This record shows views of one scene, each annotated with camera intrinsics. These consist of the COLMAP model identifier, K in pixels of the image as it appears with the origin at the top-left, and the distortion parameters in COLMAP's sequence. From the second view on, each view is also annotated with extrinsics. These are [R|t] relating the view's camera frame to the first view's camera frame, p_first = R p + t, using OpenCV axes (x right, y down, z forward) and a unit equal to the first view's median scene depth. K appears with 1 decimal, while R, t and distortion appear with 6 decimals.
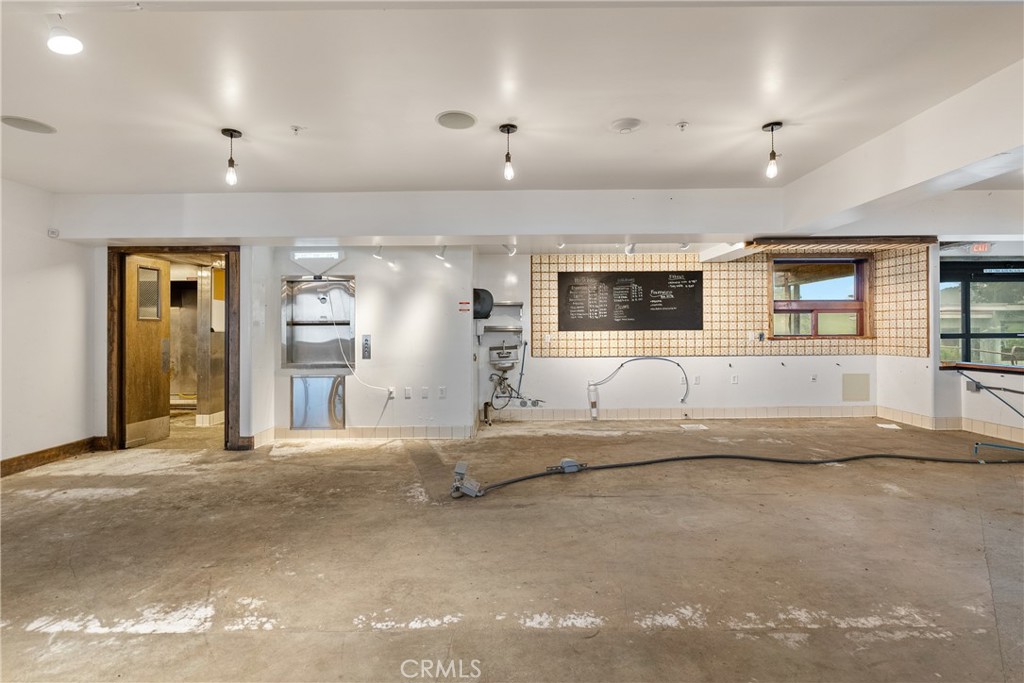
lens RADIAL K [[477.4, 0, 505.2], [0, 477.4, 332.3], [0, 0, 1]] dist [-0.005363, 0.000934]
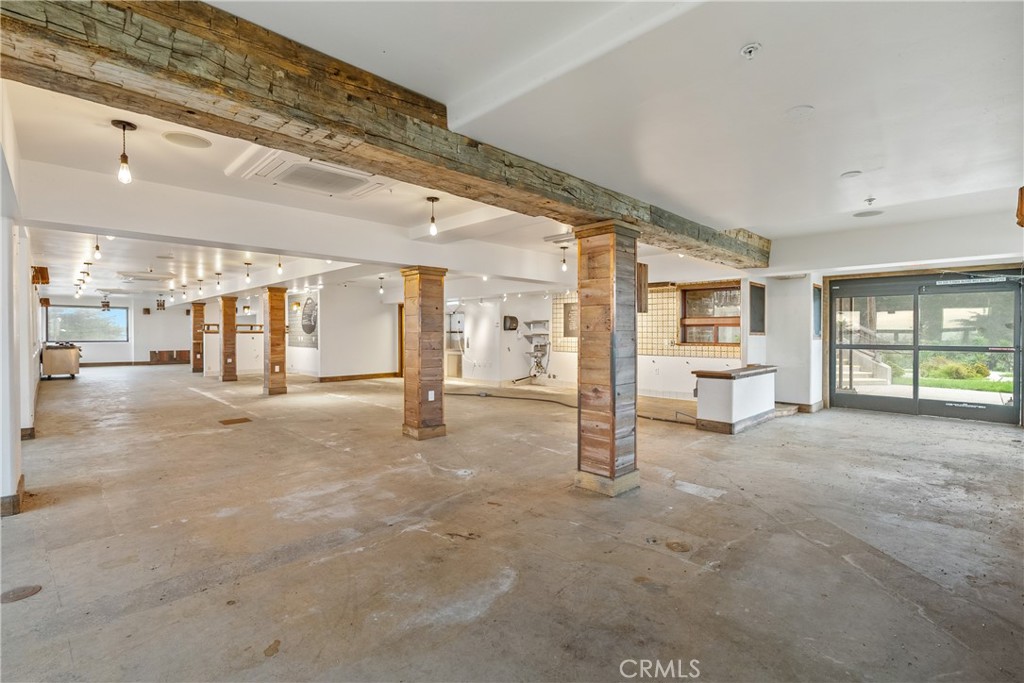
lens RADIAL K [[477.4, 0, 519.7], [0, 477.4, 333.2], [0, 0, 1]] dist [-0.005363, 0.000934]
pose [[0.709705, 0.010563, -0.704420, 1.239385], [-0.007993, 0.999944, 0.006941, -0.027039], [0.704454, 0.000704, 0.709750, -0.368053]]
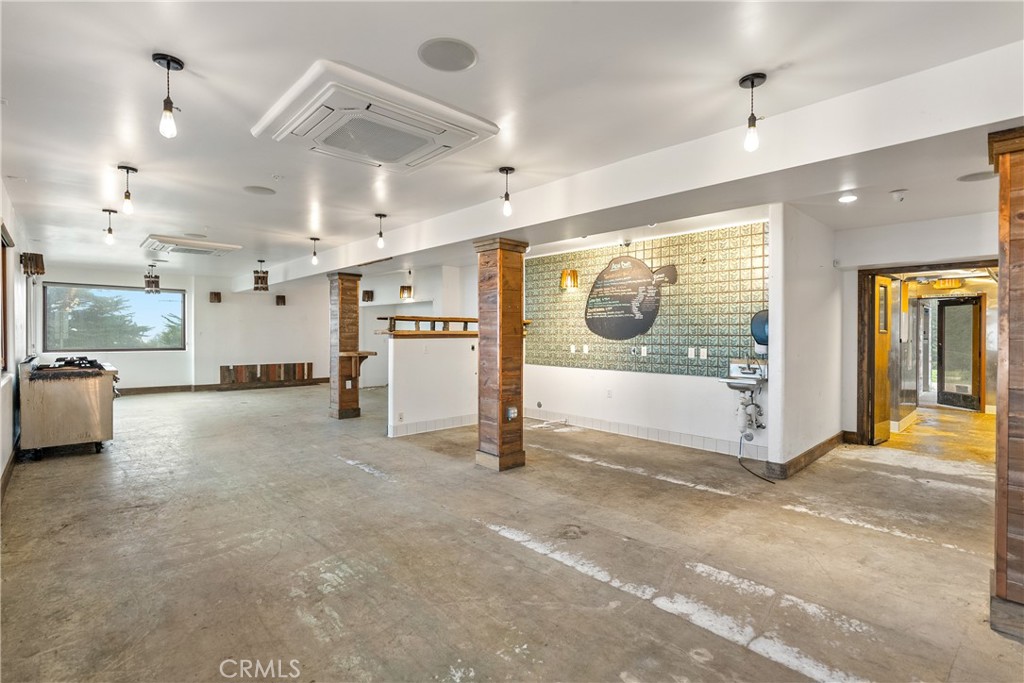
lens RADIAL K [[477.4, 0, 506.4], [0, 477.4, 340.1], [0, 0, 1]] dist [-0.005363, 0.000934]
pose [[0.692749, 0.023485, -0.720796, -0.455977], [-0.009769, 0.999684, 0.023183, -0.020669], [0.721113, -0.009018, 0.692759, -0.331549]]
